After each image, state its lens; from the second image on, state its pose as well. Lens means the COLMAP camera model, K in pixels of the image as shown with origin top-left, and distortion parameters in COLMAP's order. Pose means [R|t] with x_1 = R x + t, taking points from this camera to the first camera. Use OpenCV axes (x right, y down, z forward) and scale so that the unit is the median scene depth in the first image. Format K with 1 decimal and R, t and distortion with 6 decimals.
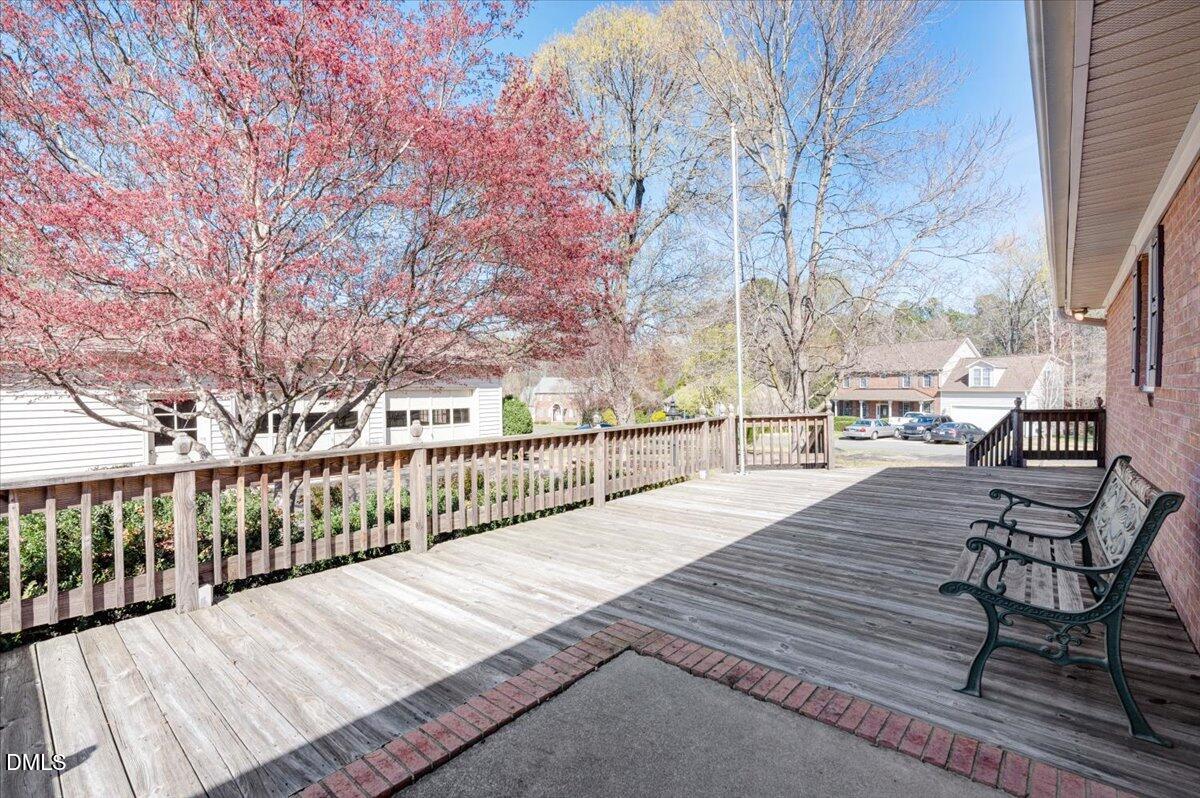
lens RADIAL K [[549.5, 0, 600.4], [0, 549.5, 392.2], [0, 0, 1]] dist [-0.000296, -0.000262]
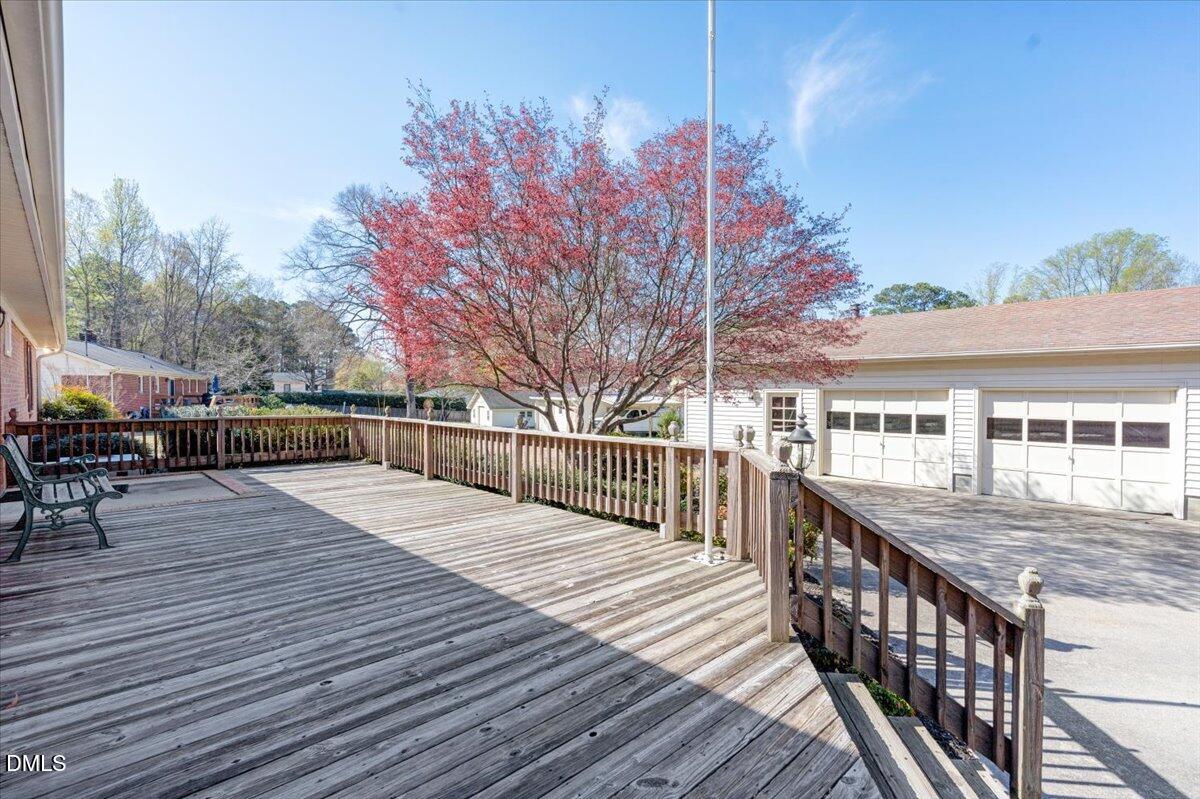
lens RADIAL K [[549.5, 0, 600.4], [0, 549.5, 392.7], [0, 0, 1]] dist [-0.000296, -0.000262]
pose [[-0.067287, 0.008424, -0.997698, 0.411425], [-0.013480, 0.999865, 0.009352, 0.000844], [0.997643, 0.014078, -0.067164, 0.533106]]
